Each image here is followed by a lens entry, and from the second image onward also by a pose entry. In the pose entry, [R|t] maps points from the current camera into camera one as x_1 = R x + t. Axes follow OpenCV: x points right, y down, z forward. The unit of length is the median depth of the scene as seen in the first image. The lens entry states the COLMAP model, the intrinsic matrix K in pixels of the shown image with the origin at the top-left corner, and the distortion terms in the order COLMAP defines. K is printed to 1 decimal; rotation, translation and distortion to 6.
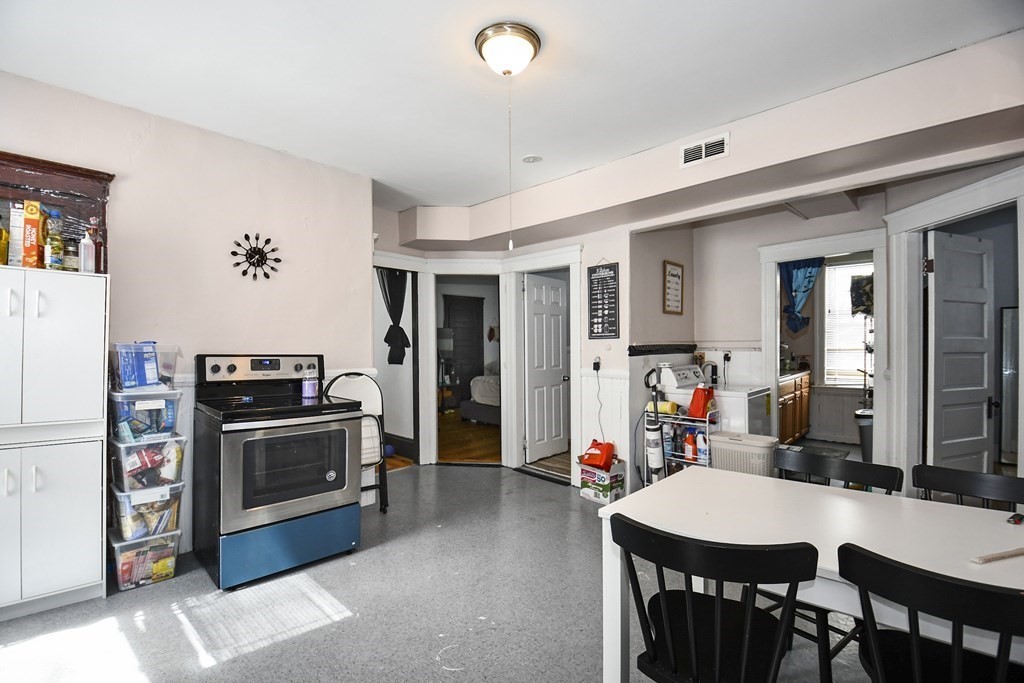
lens RADIAL K [[466.0, 0, 475.0], [0, 466.0, 348.4], [0, 0, 1]] dist [0.001952, -0.022108]
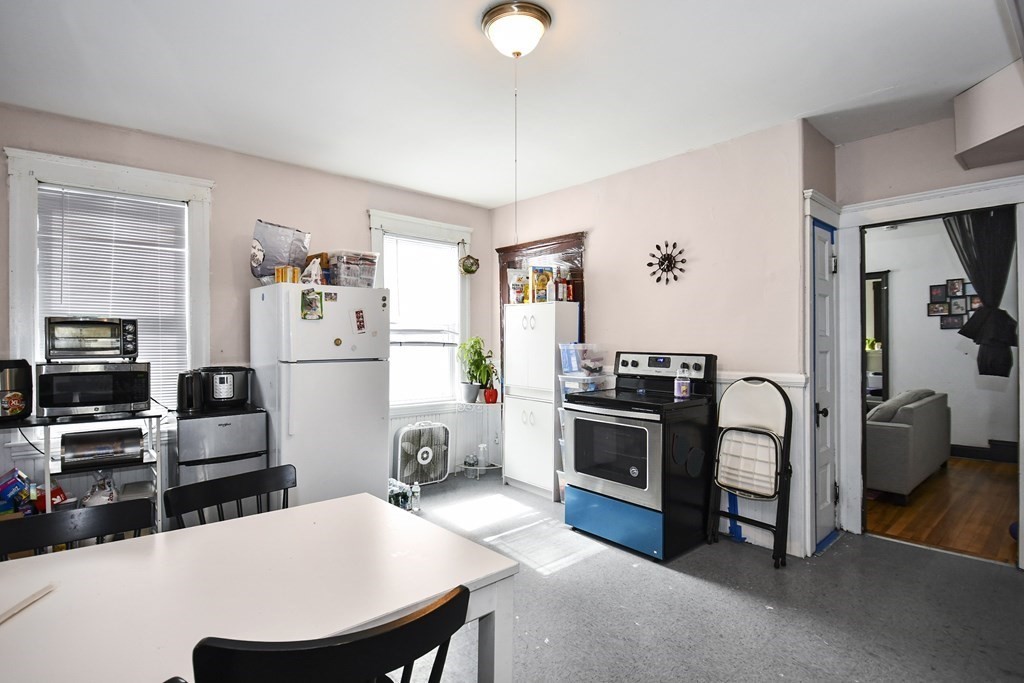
lens RADIAL K [[505.8, 0, 511.8], [0, 505.8, 341.3], [0, 0, 1]] dist [0.000109, -0.000092]
pose [[-0.036686, -0.001032, -0.999326, 0.740213], [0.003470, 0.999993, -0.001160, -0.013526], [0.999321, -0.003510, -0.036682, 0.698192]]
